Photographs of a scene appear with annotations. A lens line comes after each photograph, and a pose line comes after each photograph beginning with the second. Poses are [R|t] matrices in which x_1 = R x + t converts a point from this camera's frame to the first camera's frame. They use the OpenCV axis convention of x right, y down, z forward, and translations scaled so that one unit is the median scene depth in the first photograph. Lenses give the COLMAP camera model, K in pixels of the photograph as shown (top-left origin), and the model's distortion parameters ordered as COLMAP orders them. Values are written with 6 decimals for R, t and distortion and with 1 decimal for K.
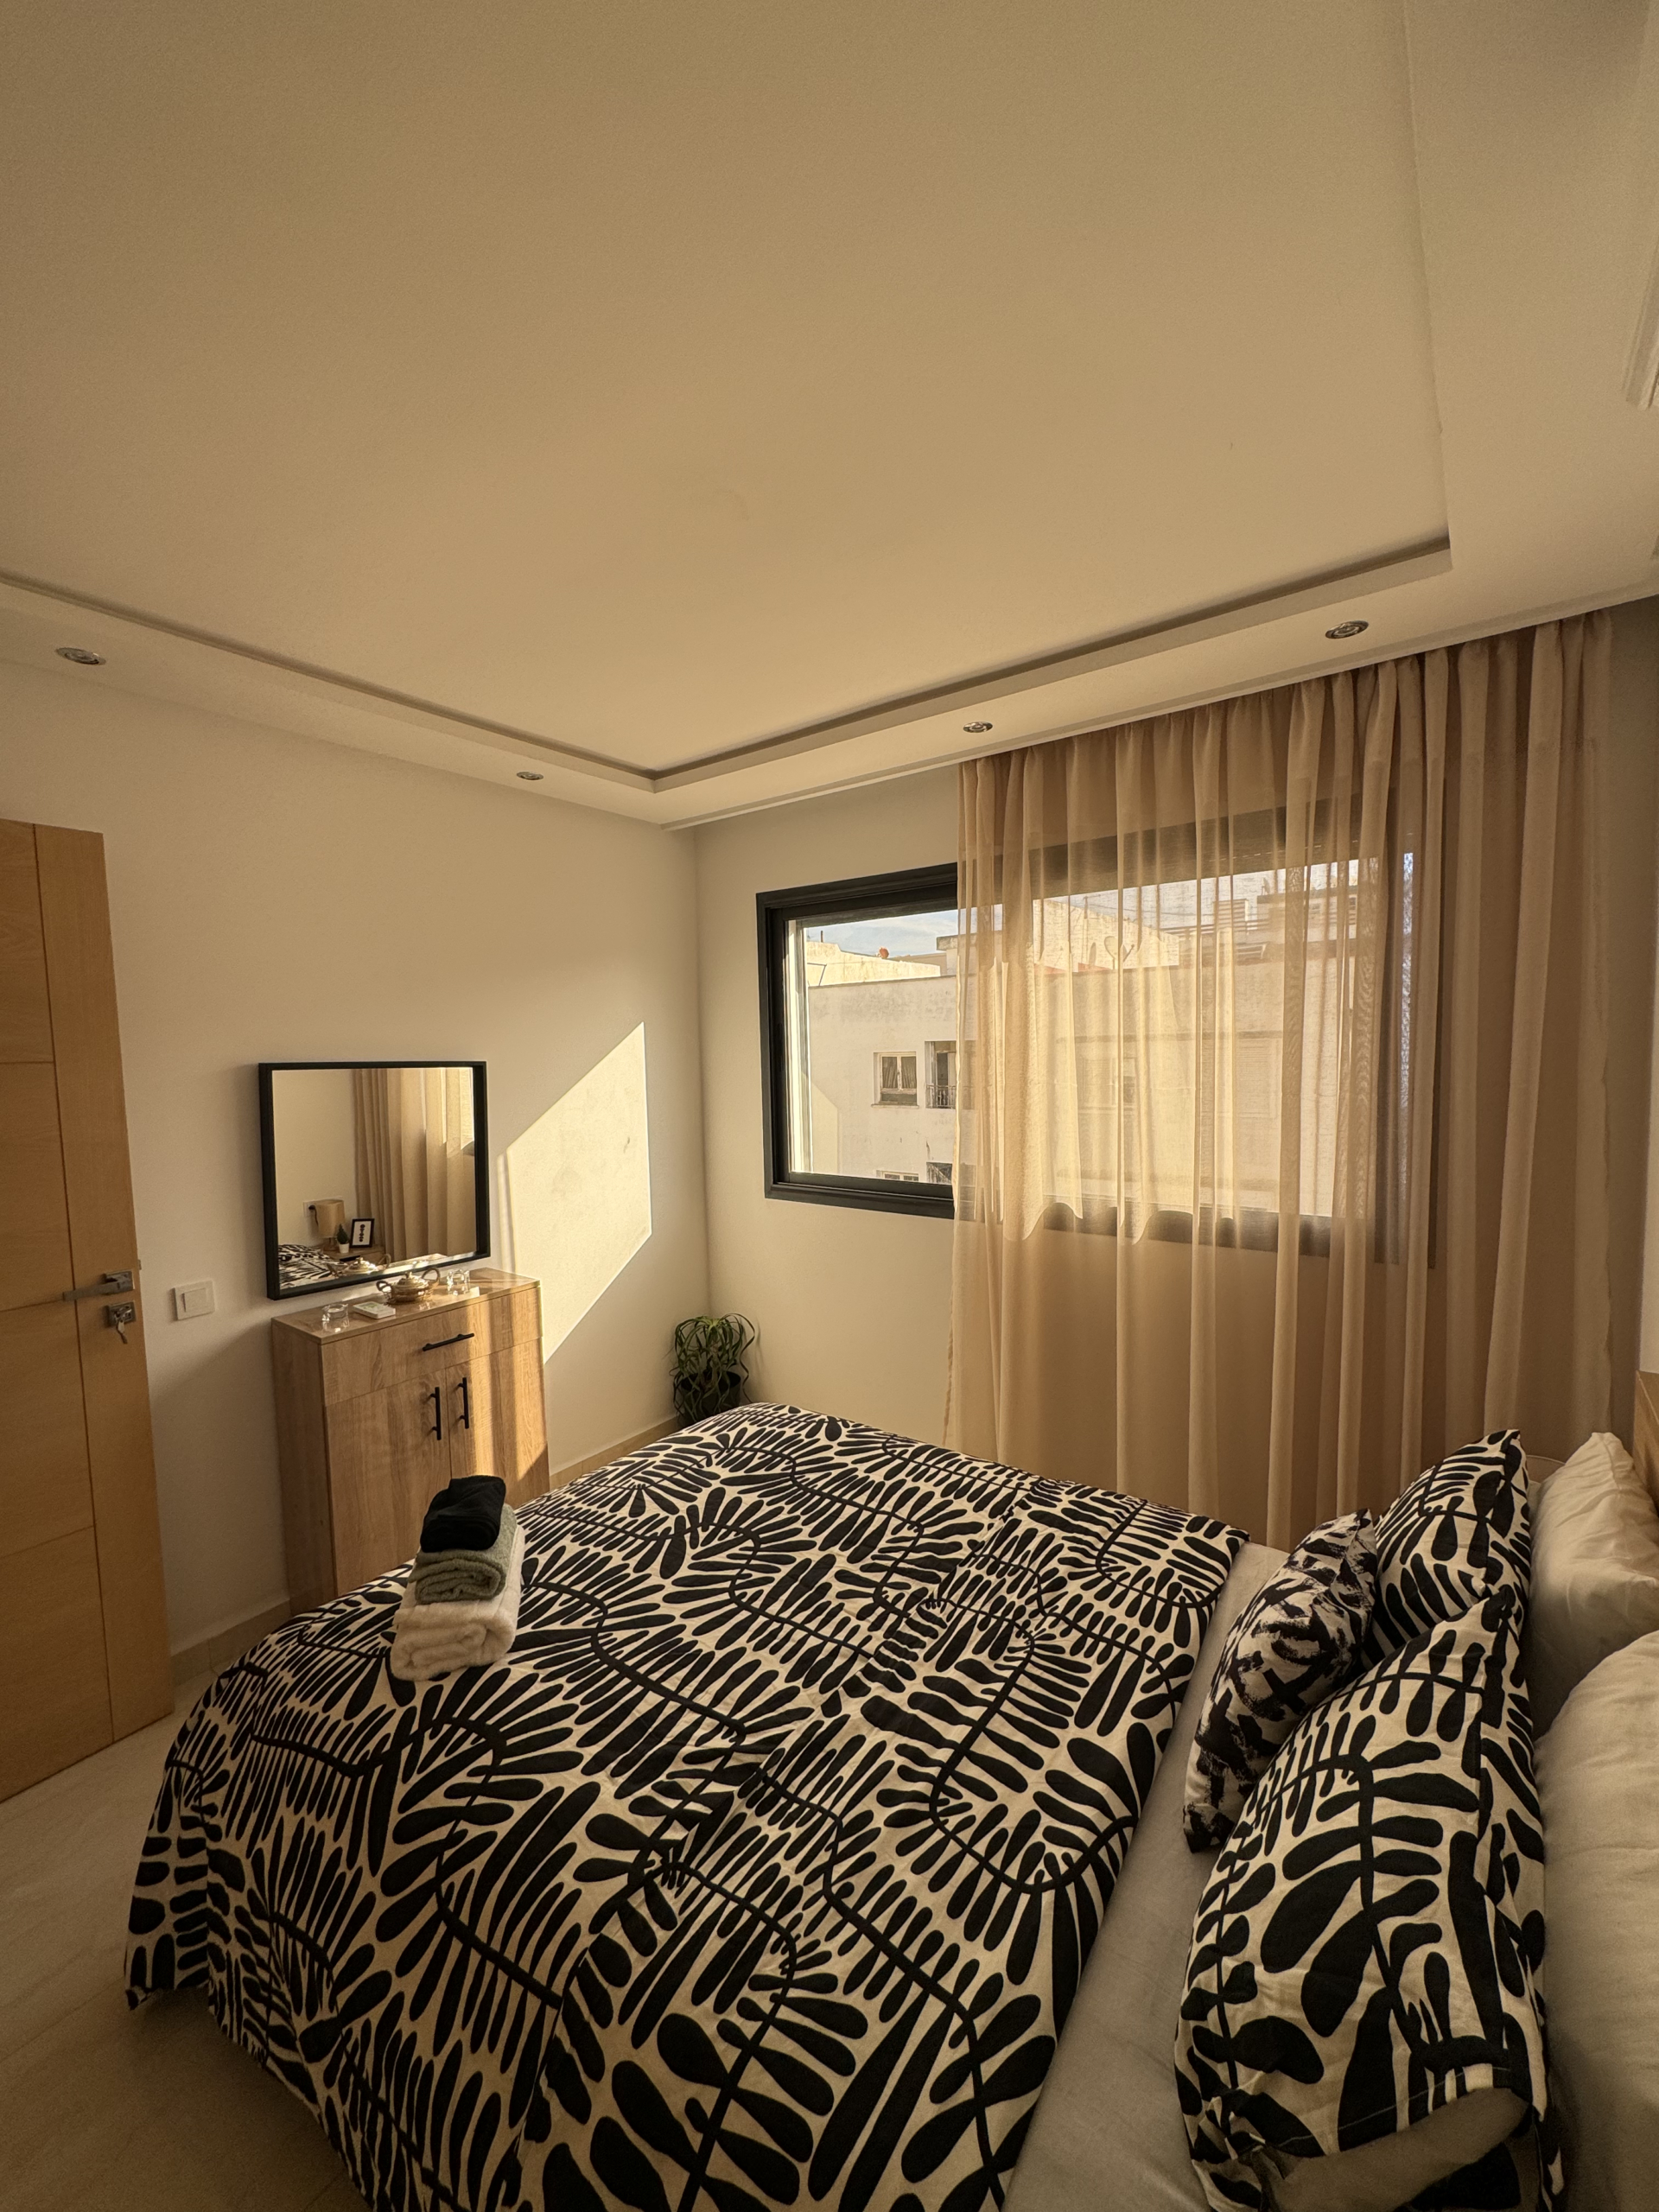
lens RADIAL K [[882.2, 0, 841.2], [0, 882.2, 1108.2], [0, 0, 1]] dist [0.000380, 0.000241]
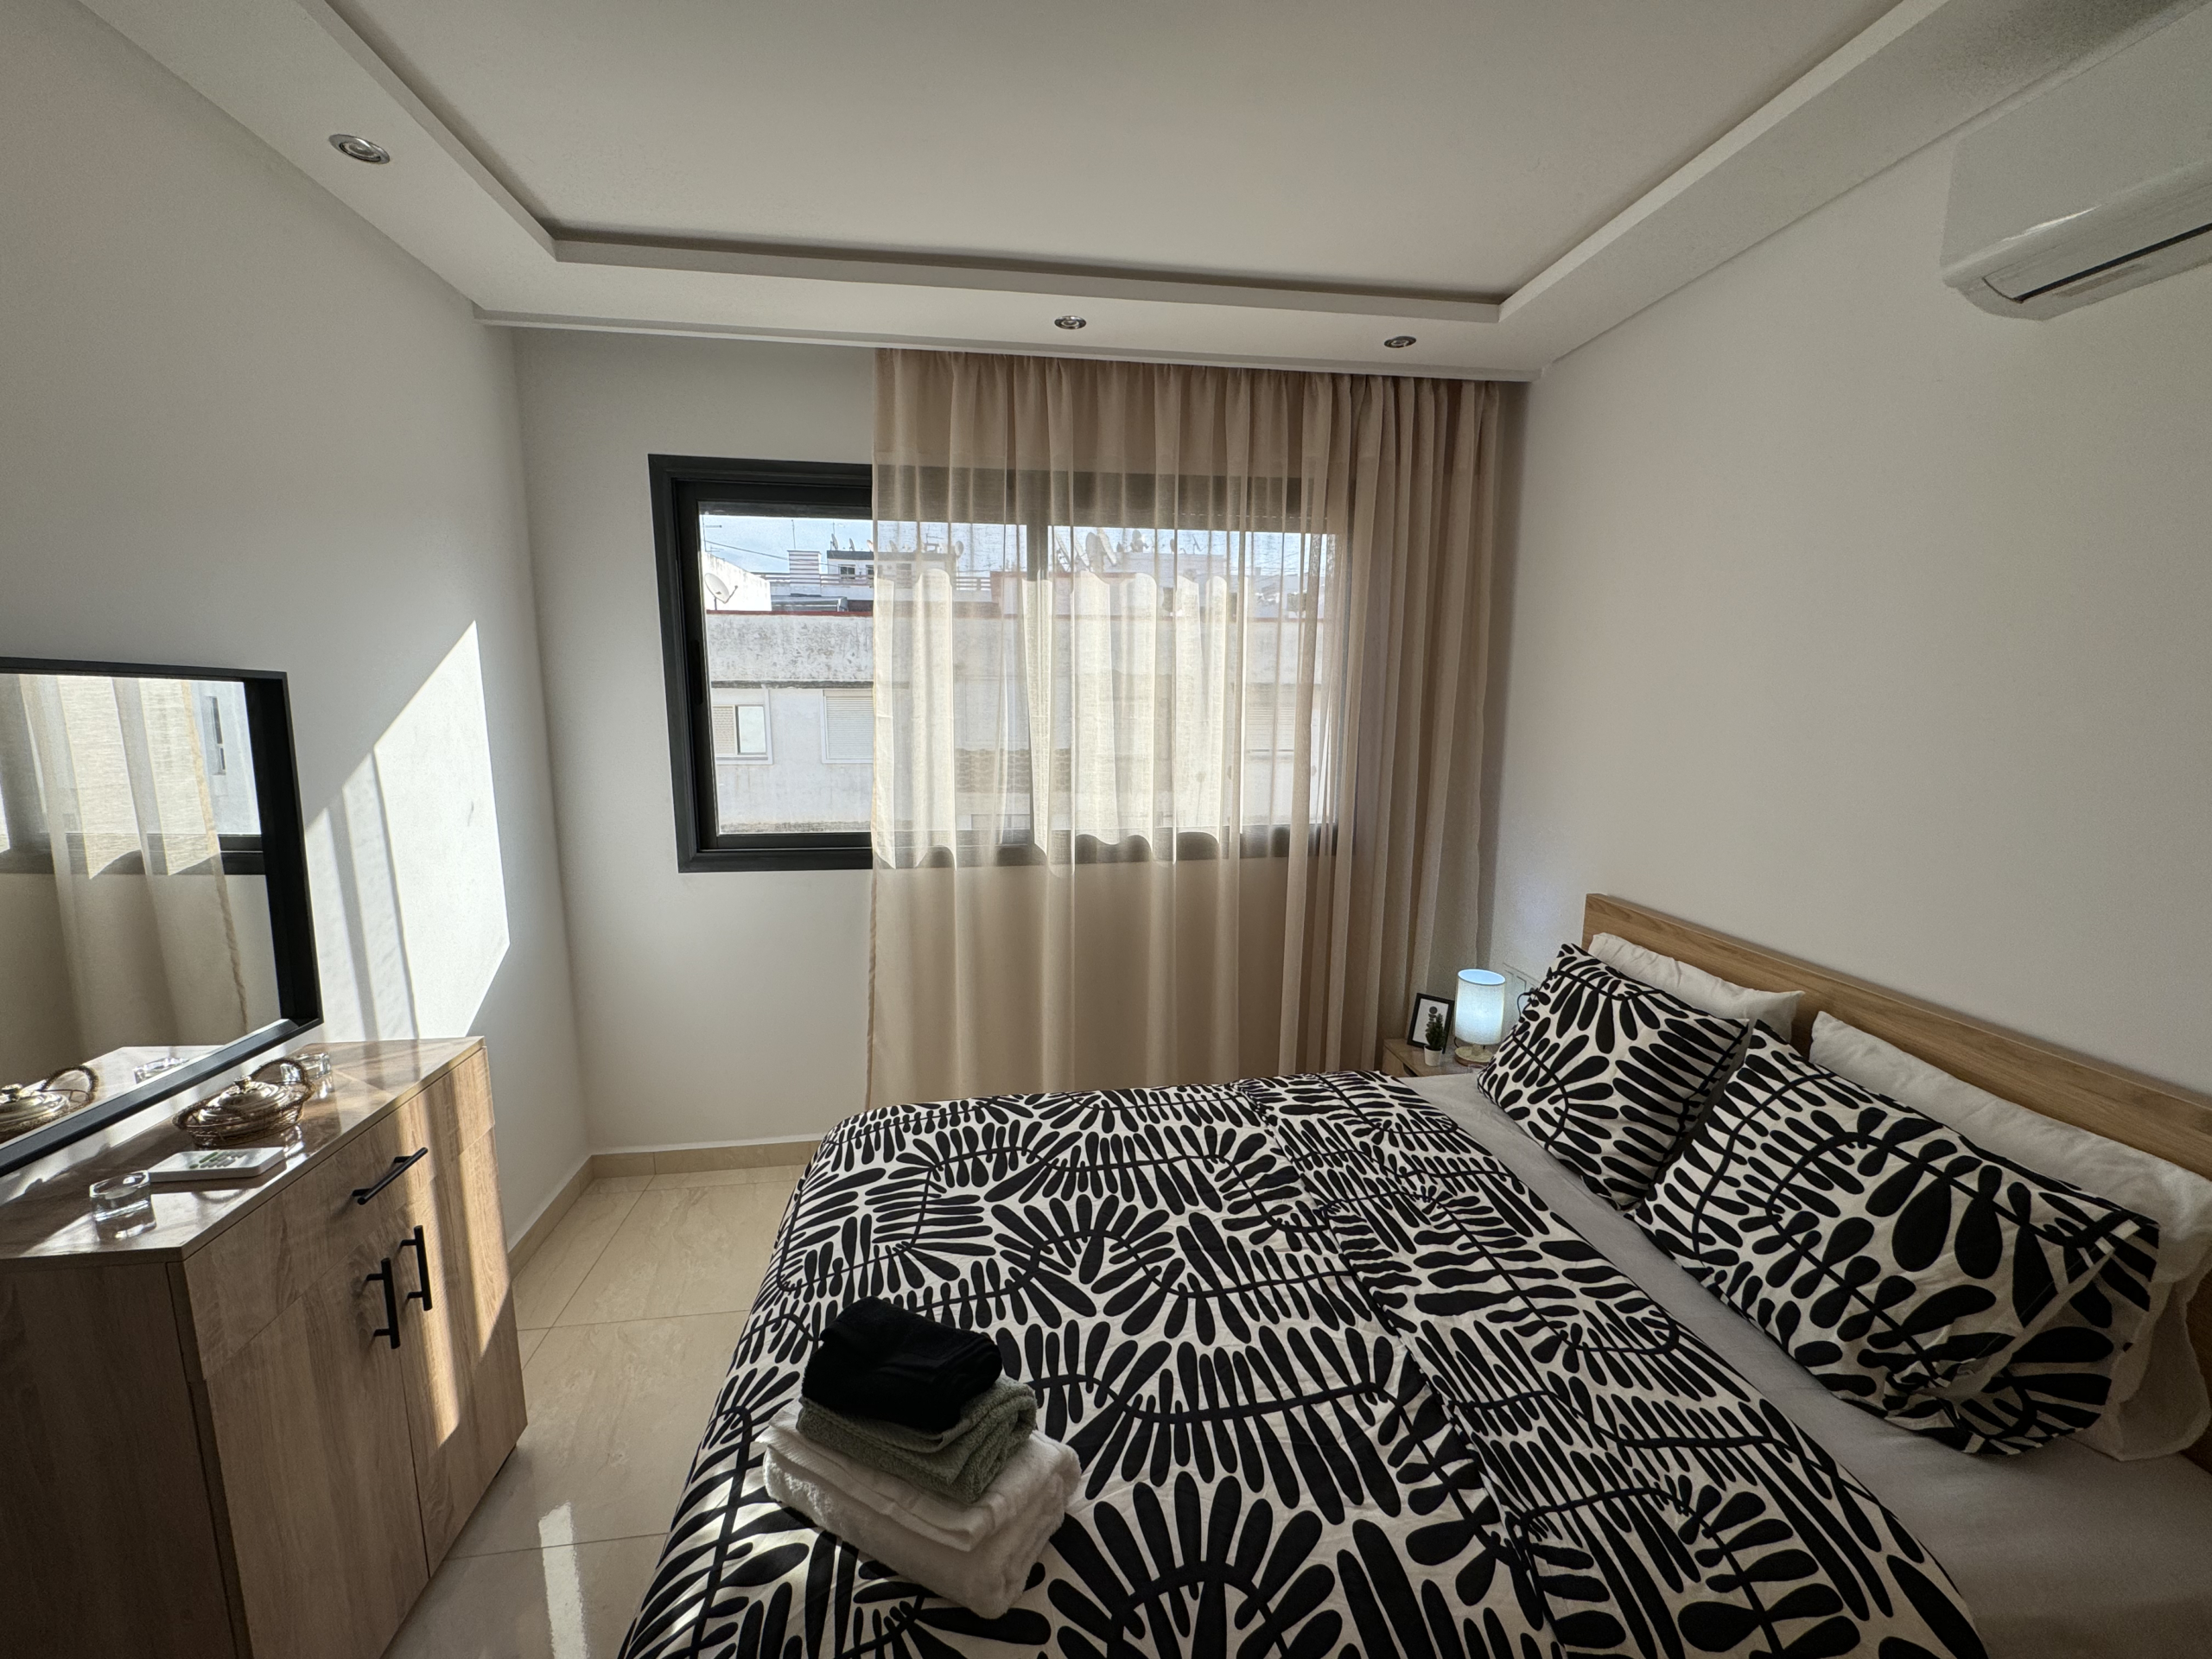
lens RADIAL K [[882.2, 0, 1097.6], [0, 882.2, 825.4], [0, 0, 1]] dist [0.000380, 0.000241]
pose [[0.717269, -0.079020, 0.692302, -0.777740], [0.028597, 0.996050, 0.084061, 0.019374], [-0.696210, -0.040497, 0.716695, 0.469859]]
